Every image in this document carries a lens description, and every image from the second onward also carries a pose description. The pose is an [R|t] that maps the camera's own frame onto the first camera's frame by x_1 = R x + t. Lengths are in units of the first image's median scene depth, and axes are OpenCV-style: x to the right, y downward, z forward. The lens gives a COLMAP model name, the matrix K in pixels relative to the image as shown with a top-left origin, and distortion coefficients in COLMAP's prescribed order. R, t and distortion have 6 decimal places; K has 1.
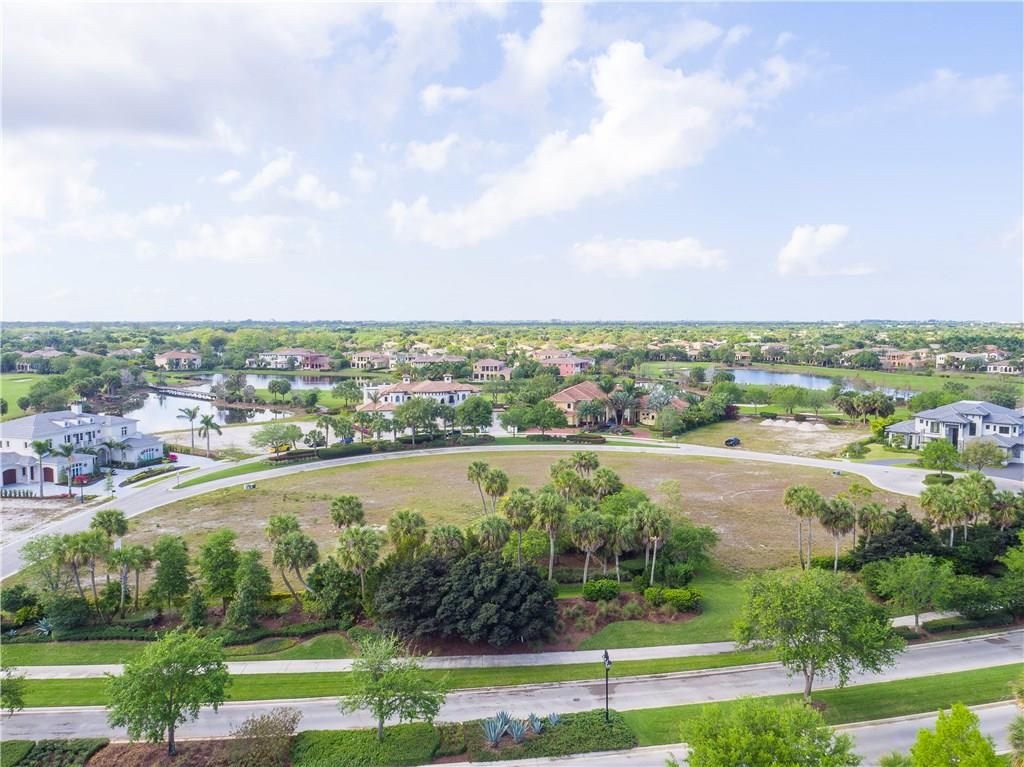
lens RADIAL K [[770.6, 0, 512.0], [0, 770.6, 383.5], [0, 0, 1]] dist [0.006885, 0.002728]
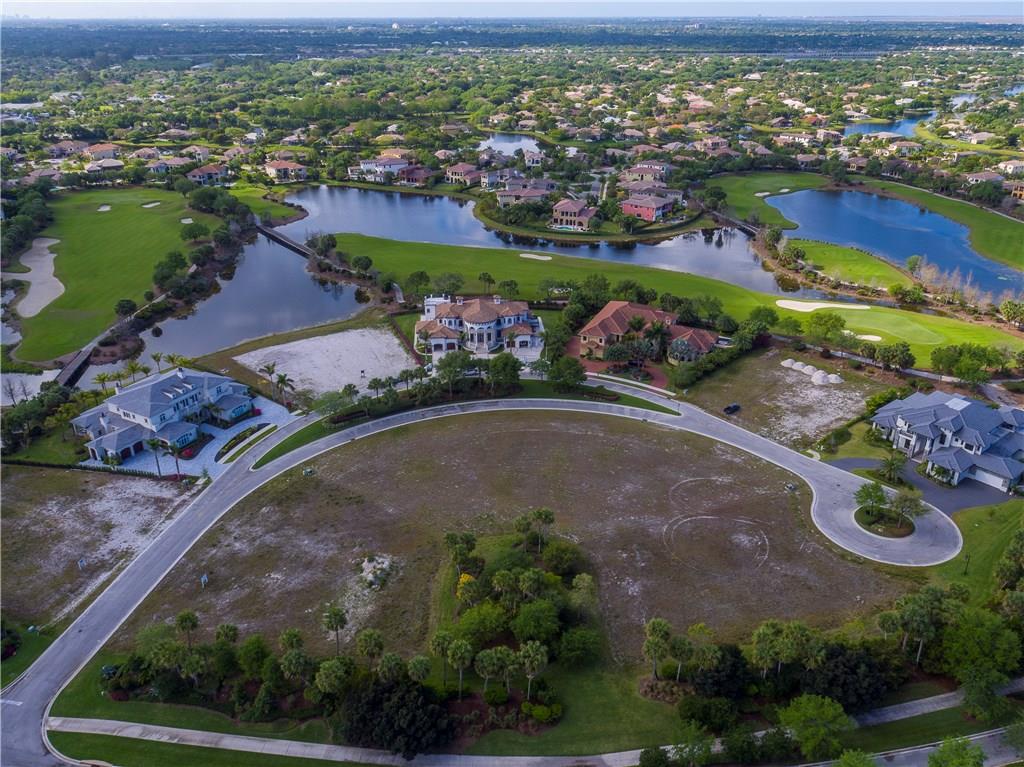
lens RADIAL K [[770.6, 0, 512.0], [0, 770.6, 383.5], [0, 0, 1]] dist [0.006885, 0.002728]
pose [[0.986483, 0.065200, -0.150334, 0.155957], [-0.009539, 0.938727, 0.344529, -0.384477], [0.163586, -0.338438, 0.926660, -0.081829]]
